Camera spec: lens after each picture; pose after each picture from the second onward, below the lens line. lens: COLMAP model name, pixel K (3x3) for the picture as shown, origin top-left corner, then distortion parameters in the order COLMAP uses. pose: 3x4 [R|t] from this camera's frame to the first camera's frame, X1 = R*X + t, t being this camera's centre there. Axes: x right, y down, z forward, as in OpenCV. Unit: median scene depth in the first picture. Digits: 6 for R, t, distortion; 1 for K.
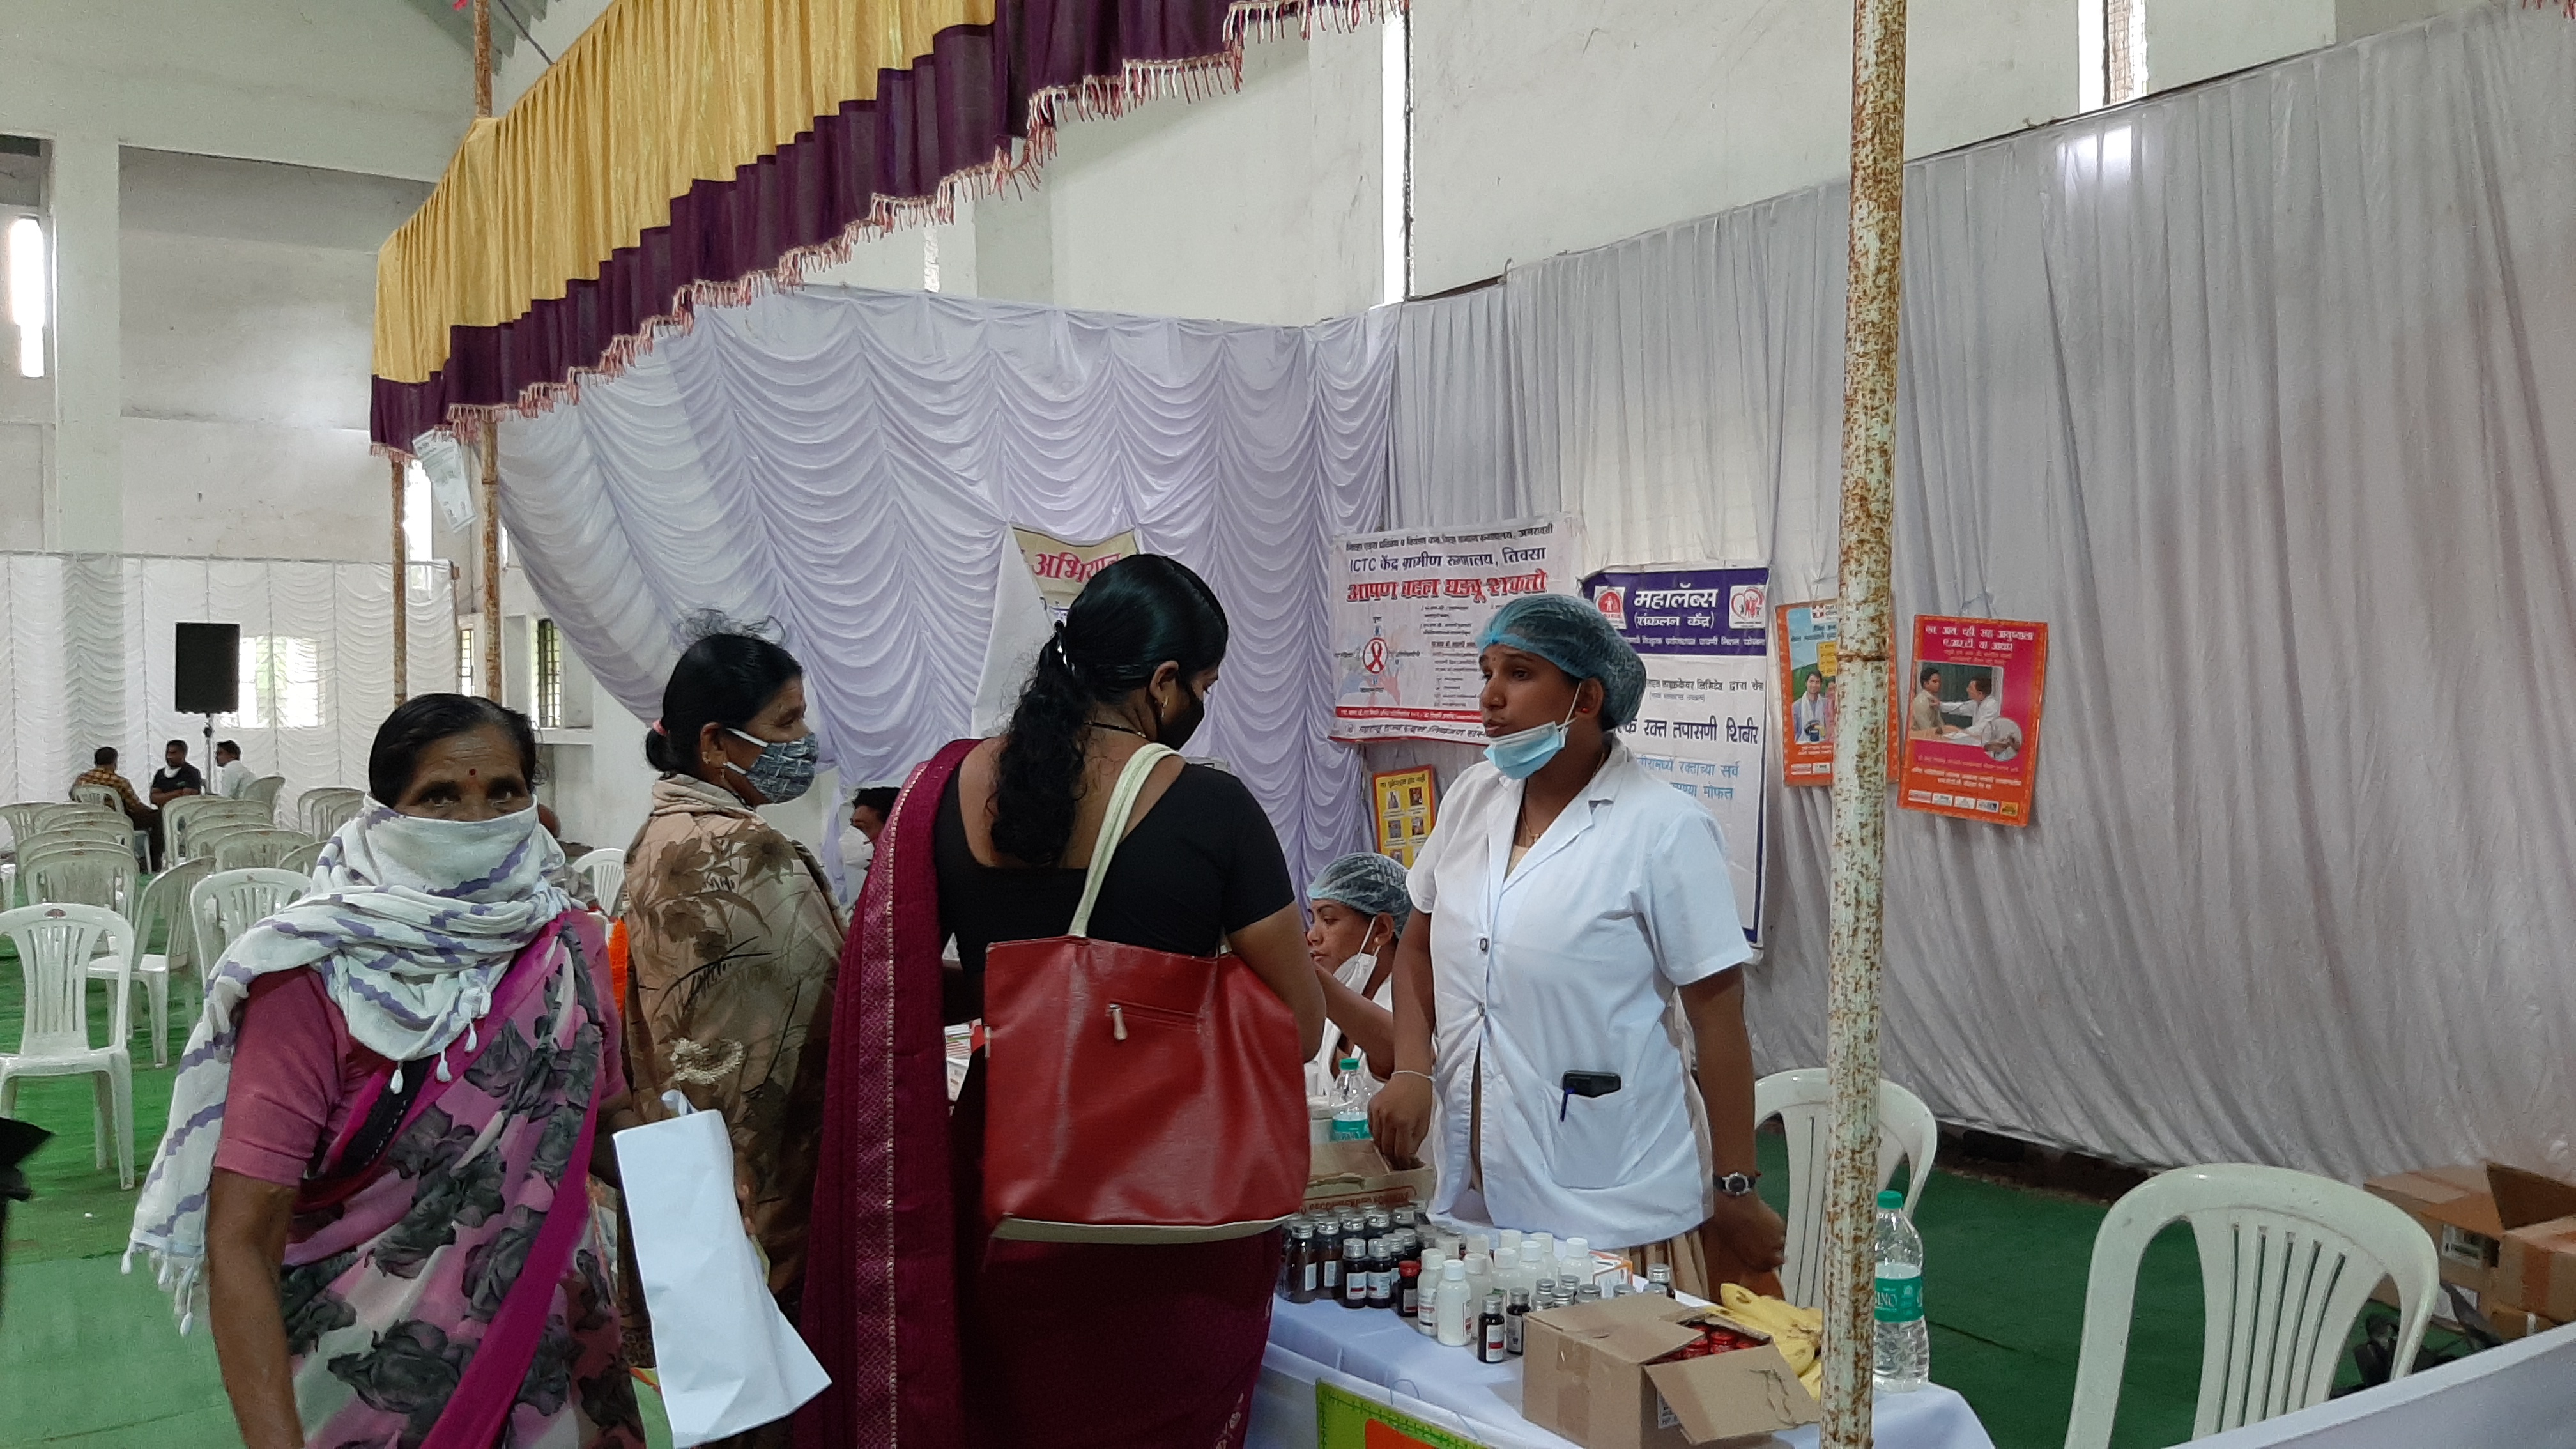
lens RADIAL K [[1983.8, 0, 1293.1], [0, 1983.8, 738.9], [0, 0, 1]] dist [0.037225, -0.117919]
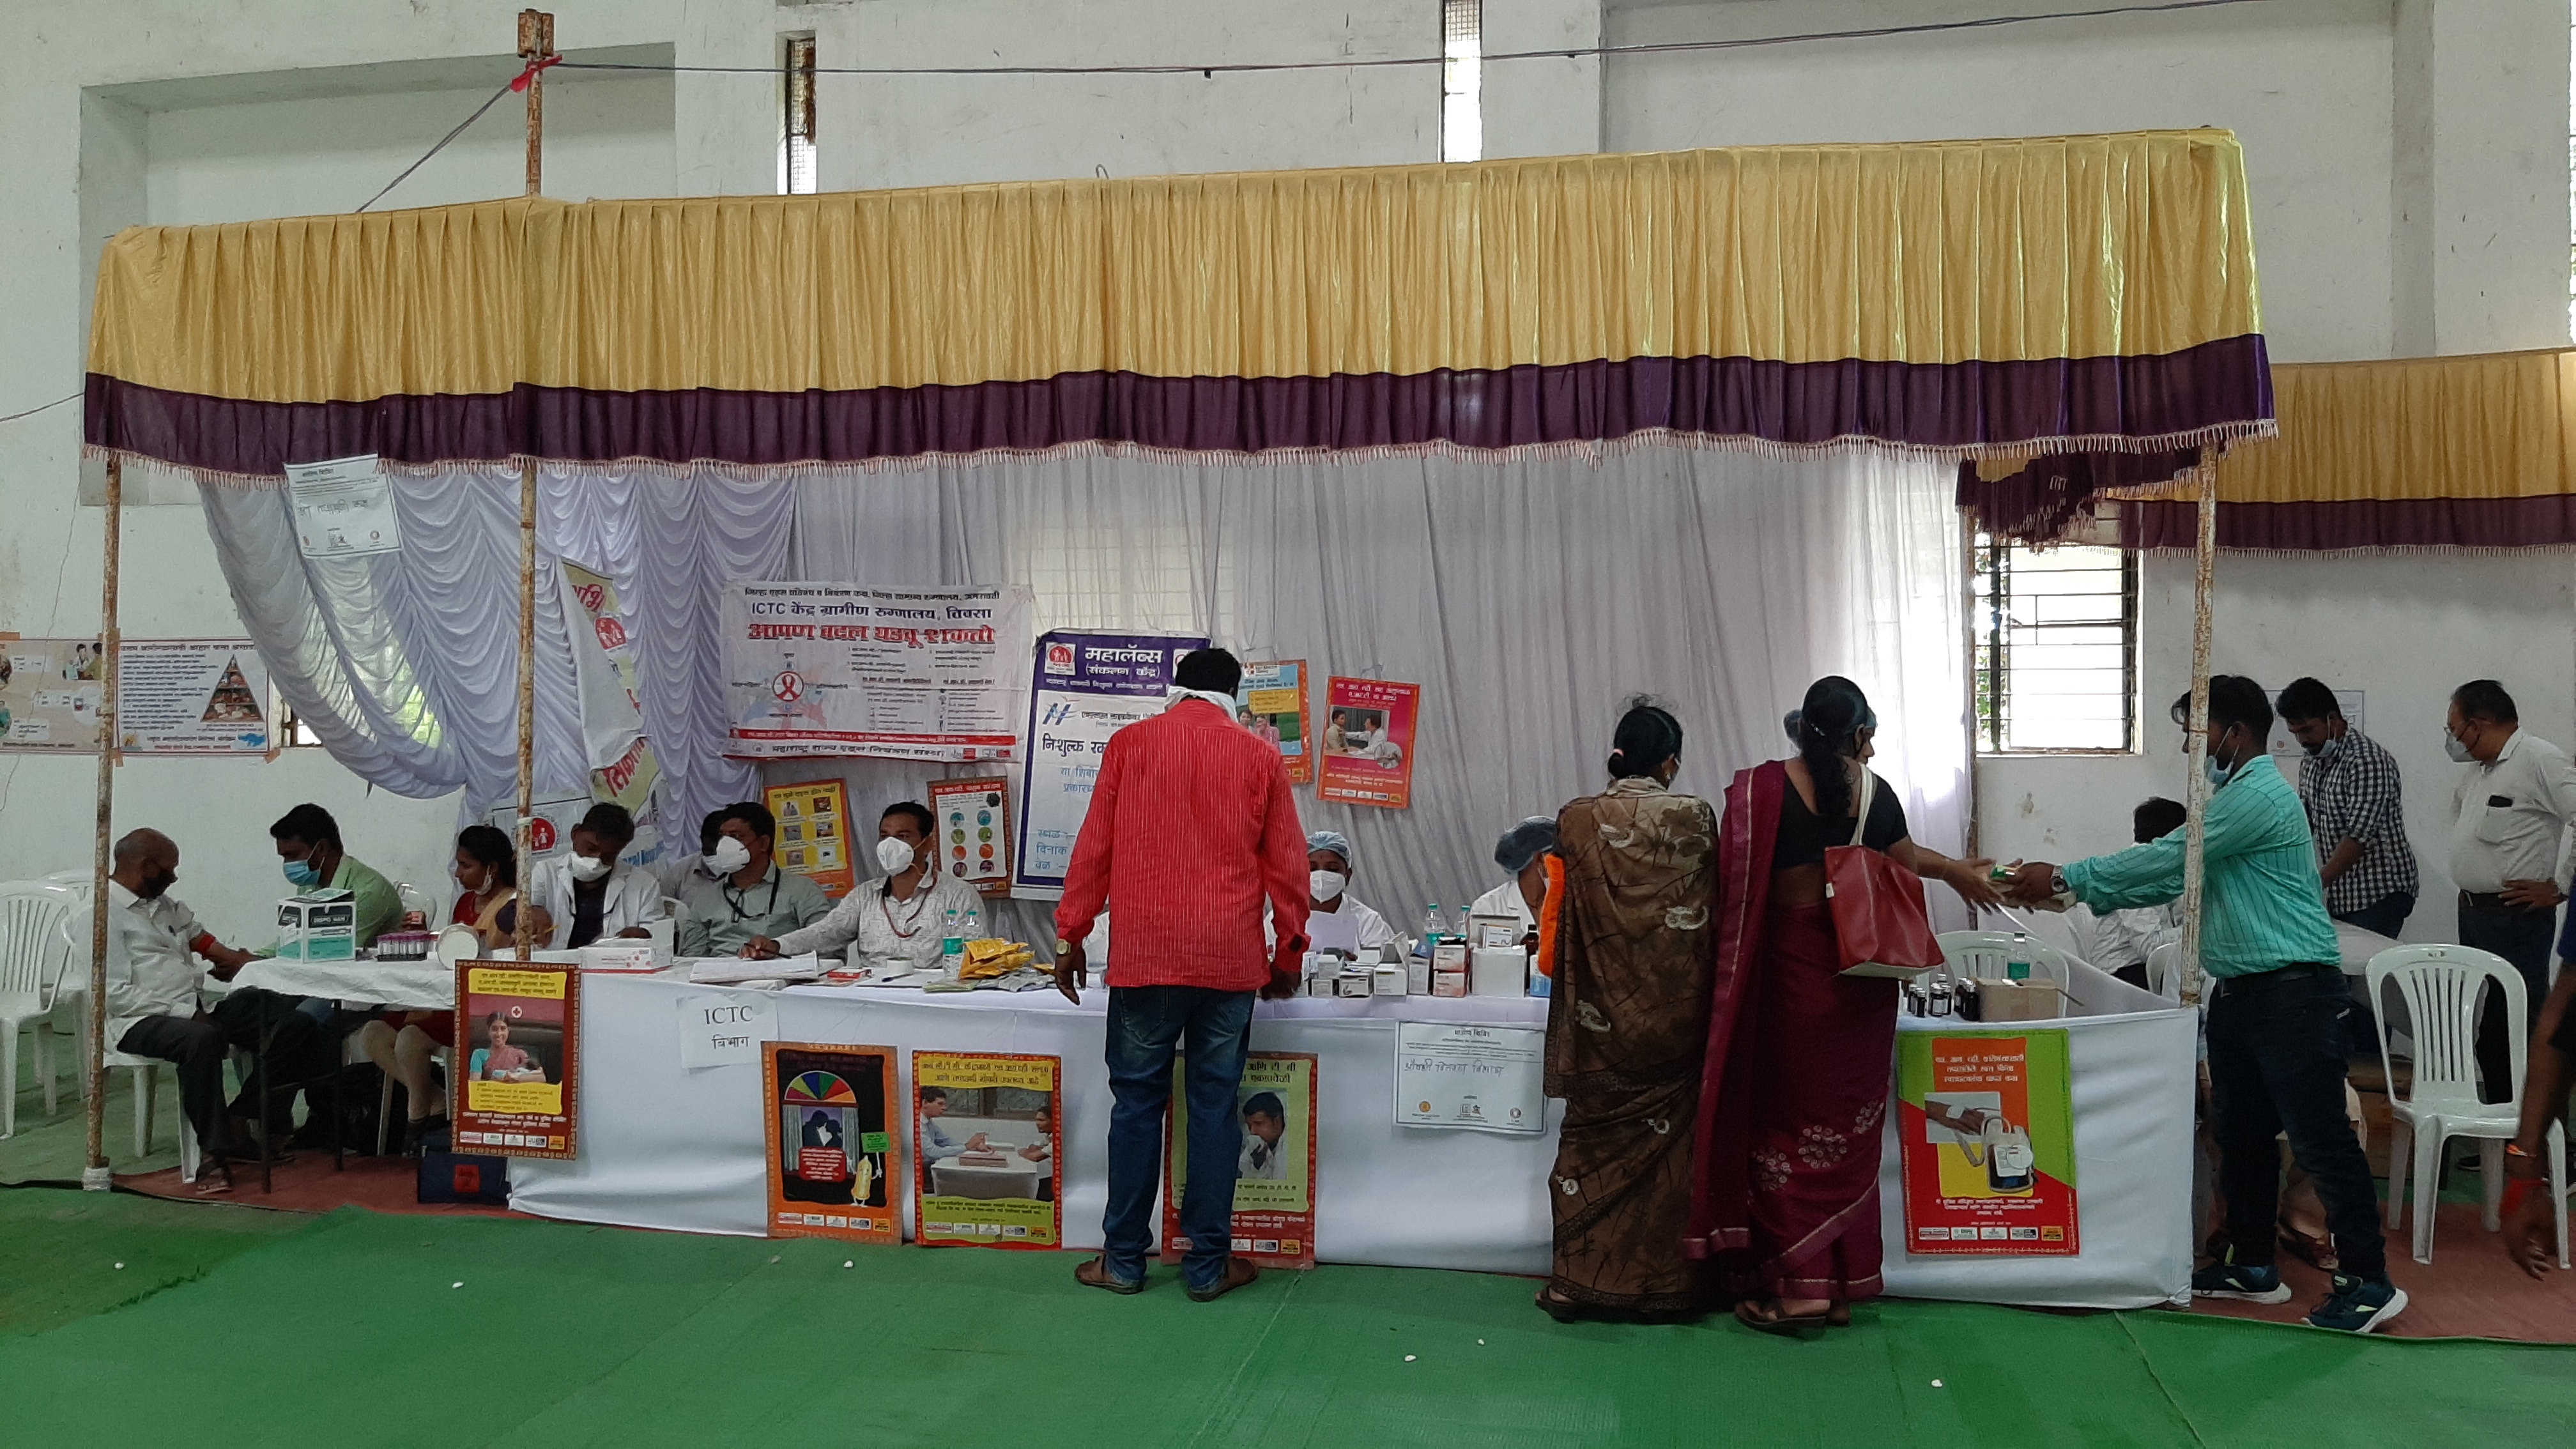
lens RADIAL K [[2075.4, 0, 1281.9], [0, 2075.4, 755.1], [0, 0, 1]] dist [0.043695, -0.094252]
pose [[0.660340, -0.007116, 0.750933, -0.761140], [0.003855, 0.999974, 0.006086, -0.008223], [-0.750956, -0.001124, 0.660351, -0.041236]]
